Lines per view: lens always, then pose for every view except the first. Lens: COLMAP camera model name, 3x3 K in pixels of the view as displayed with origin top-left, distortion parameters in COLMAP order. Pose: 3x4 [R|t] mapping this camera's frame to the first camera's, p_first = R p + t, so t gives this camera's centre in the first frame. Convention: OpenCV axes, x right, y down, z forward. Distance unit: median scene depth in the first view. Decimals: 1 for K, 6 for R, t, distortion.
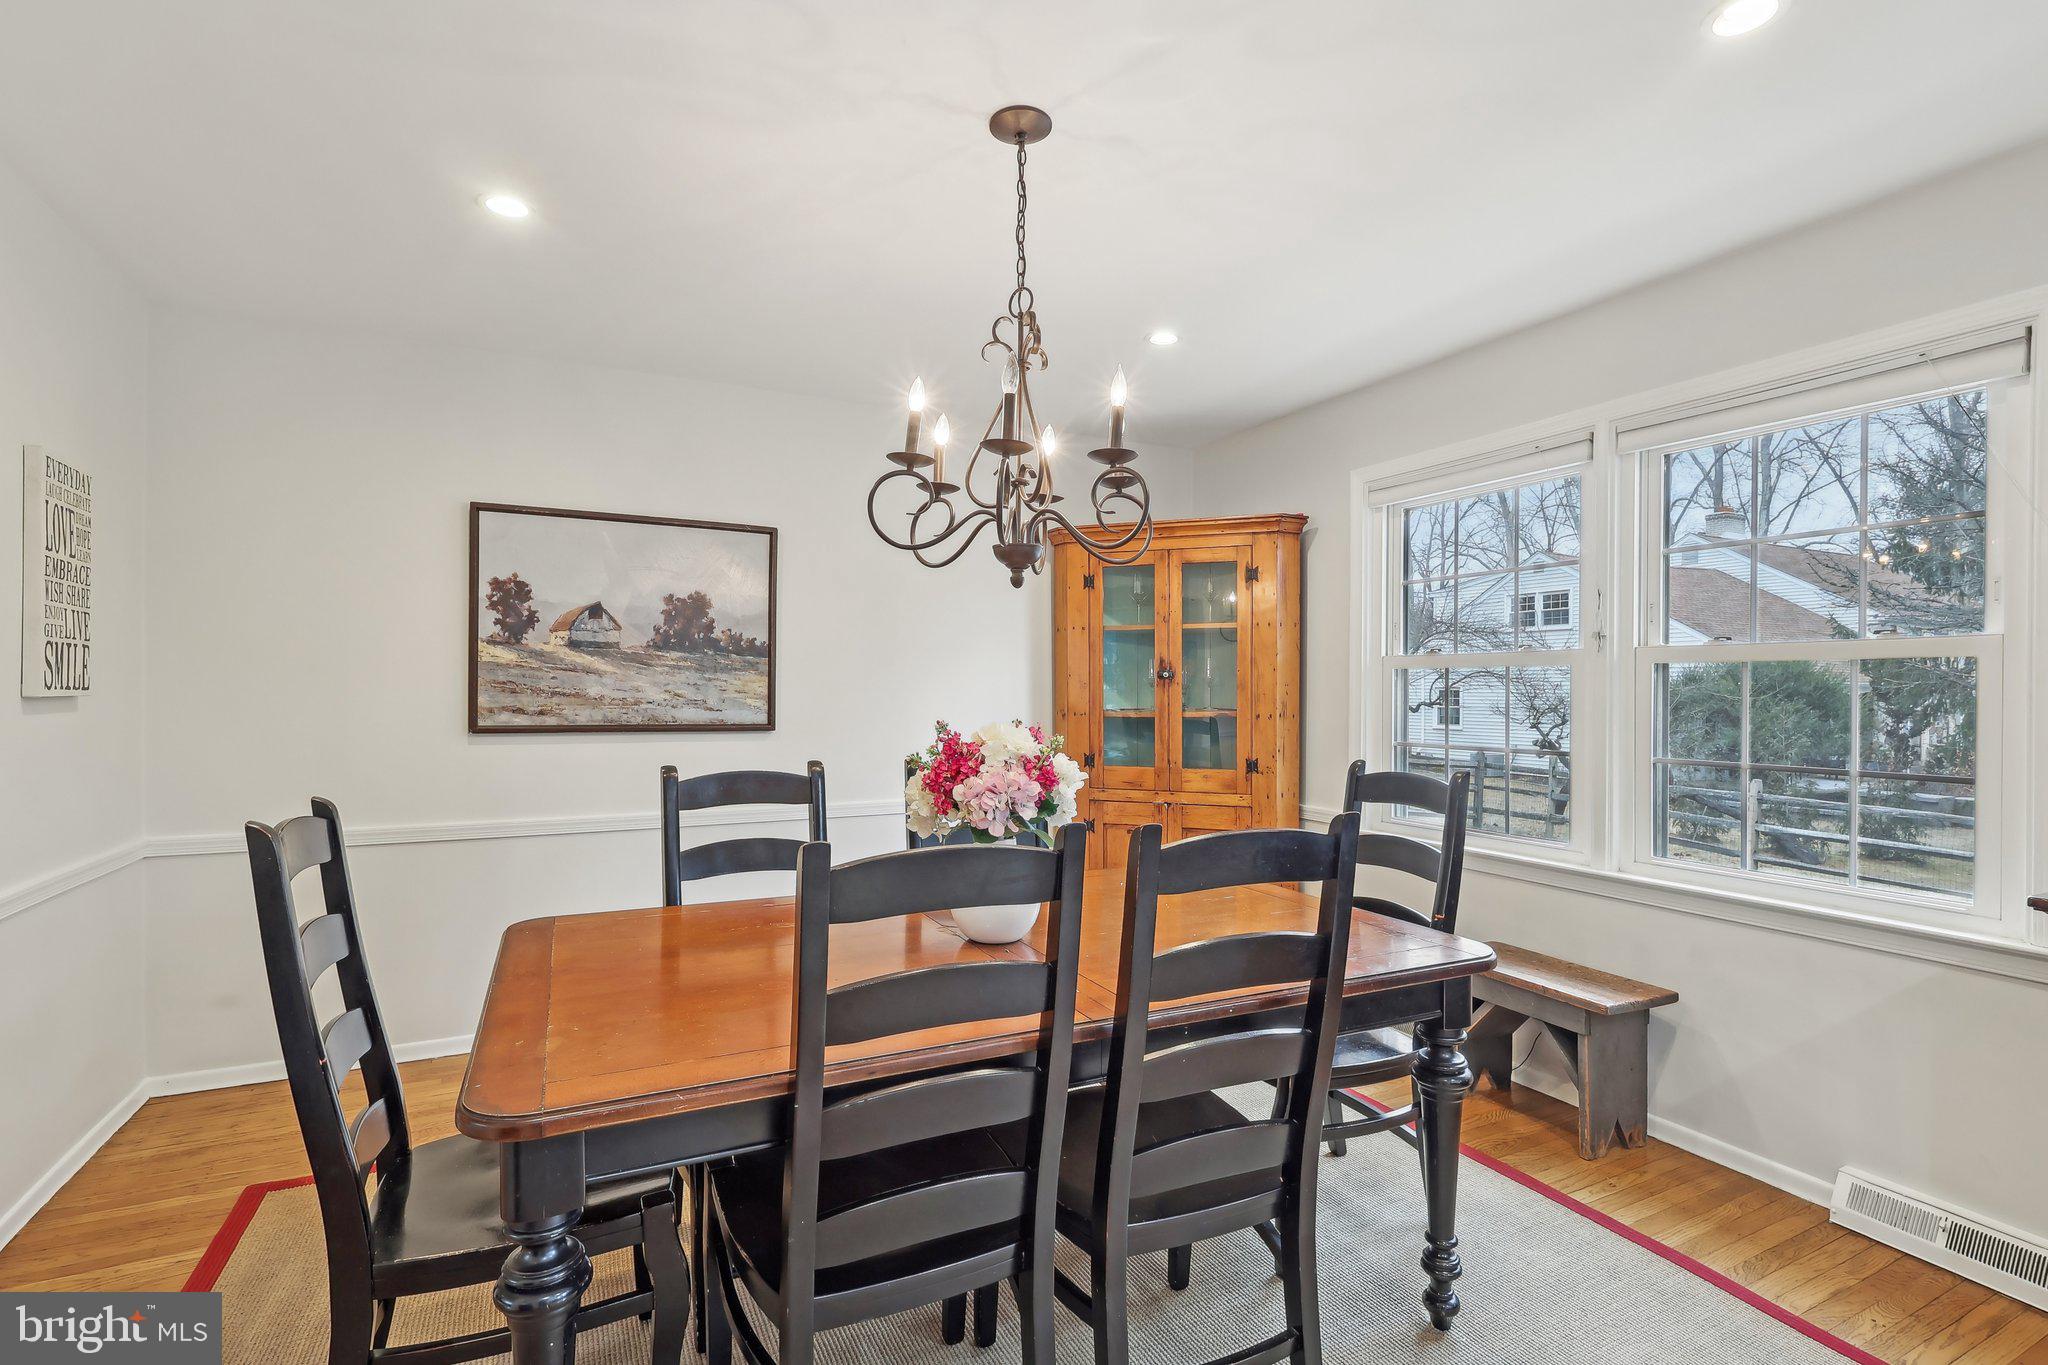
lens RADIAL K [[975.1, 0, 1030.8], [0, 975.1, 681.5], [0, 0, 1]] dist [0.003785, 0.000795]
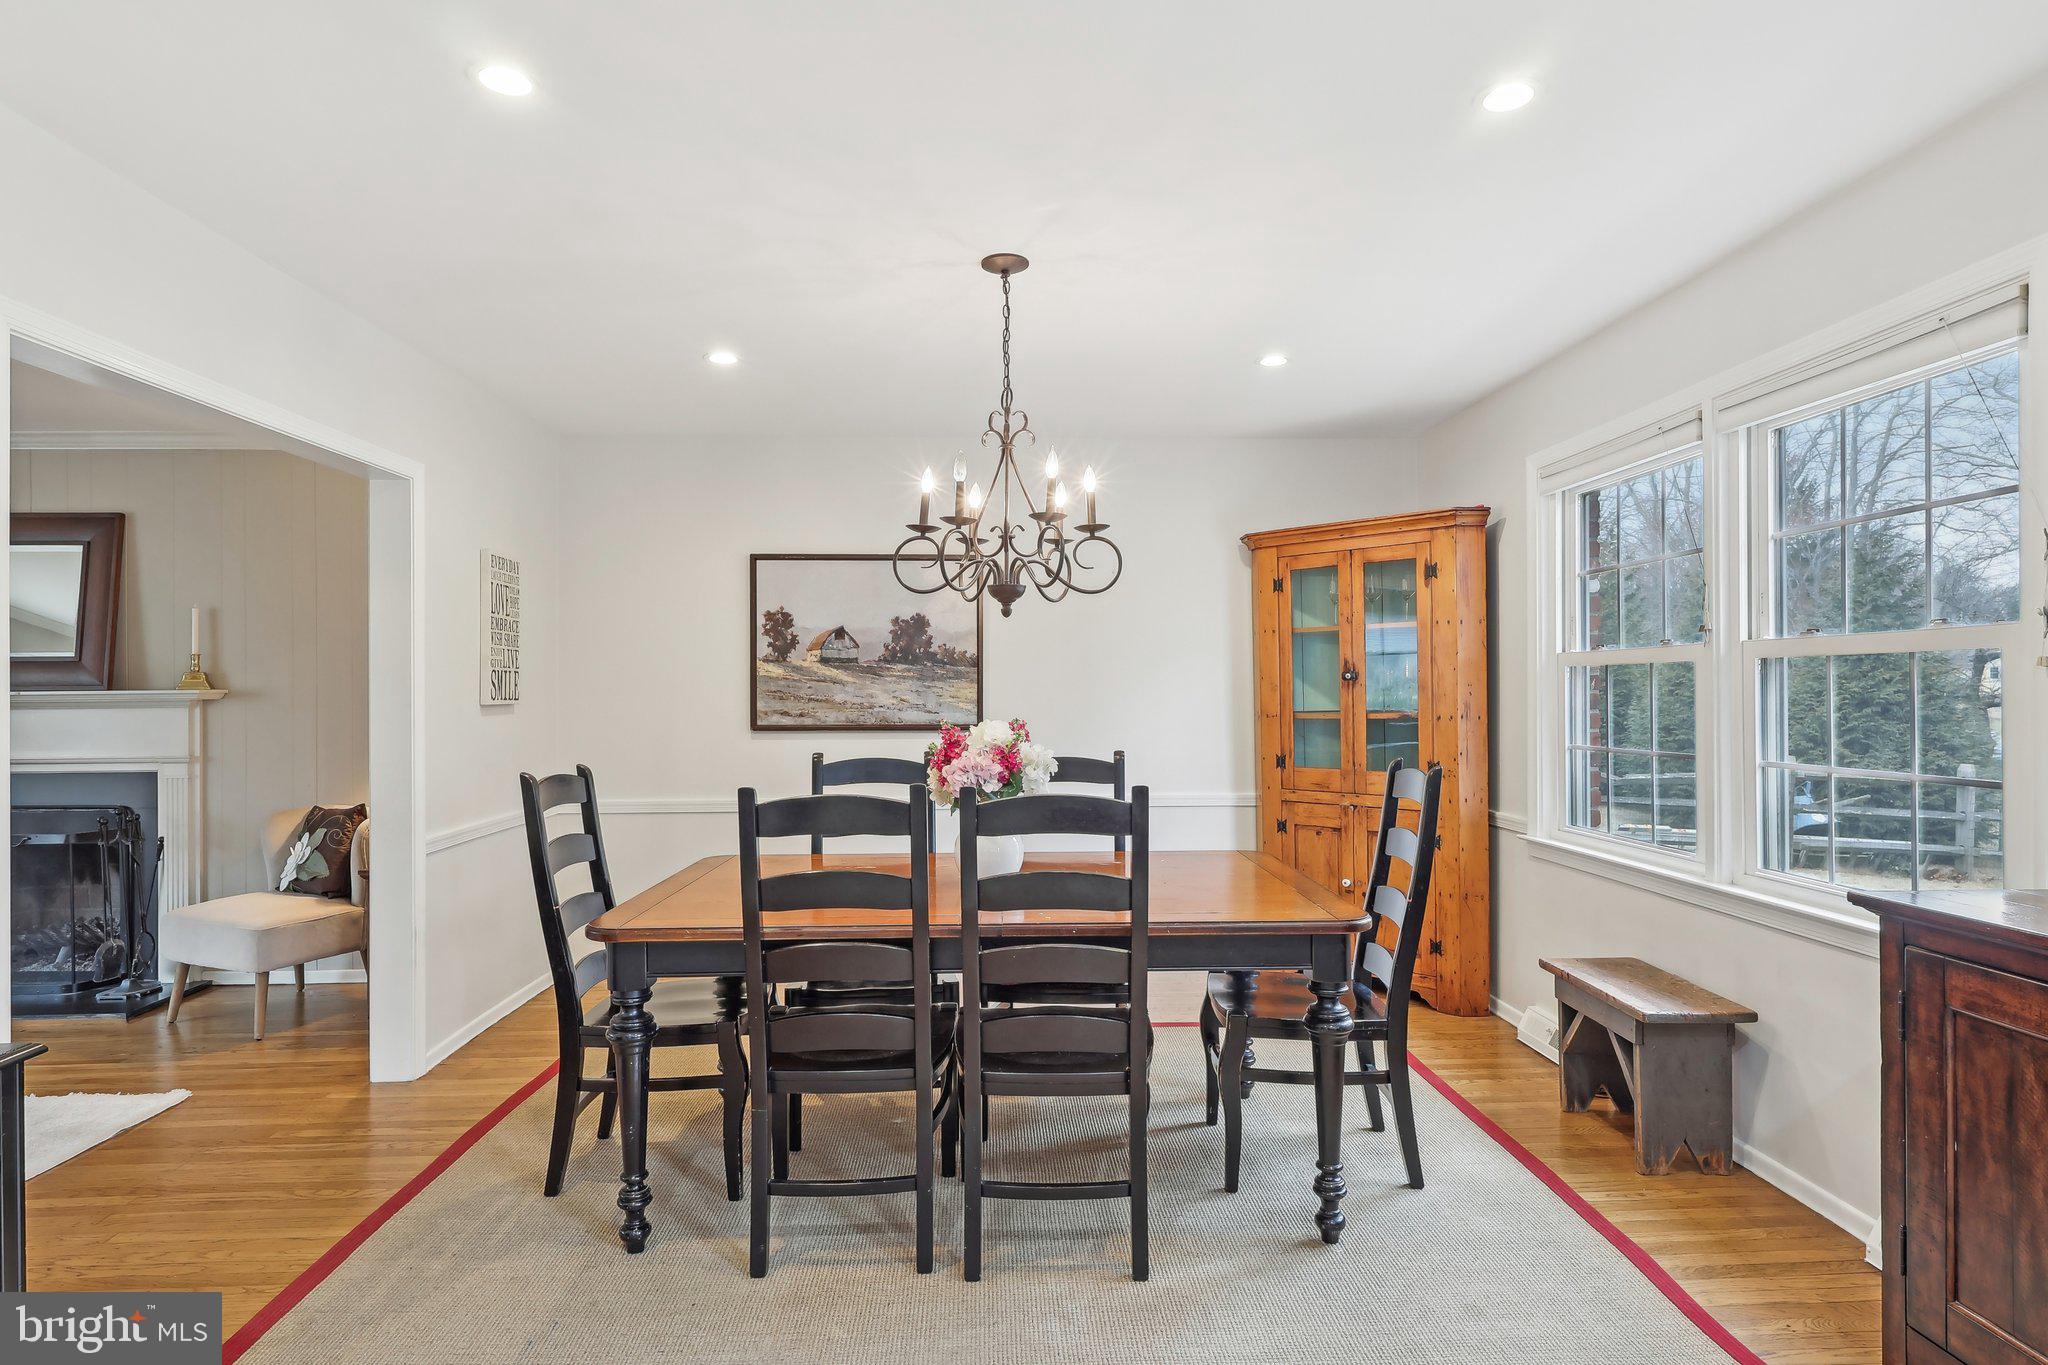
lens RADIAL K [[1123.7, 0, 1022.7], [0, 1123.7, 677.0], [0, 0, 1]] dist [0.021608, 0.001953]
pose [[0.908832, -0.016077, -0.416853, 0.383991], [0.014424, 0.999871, -0.007115, -0.003018], [0.416913, 0.000453, 0.908946, -0.219248]]
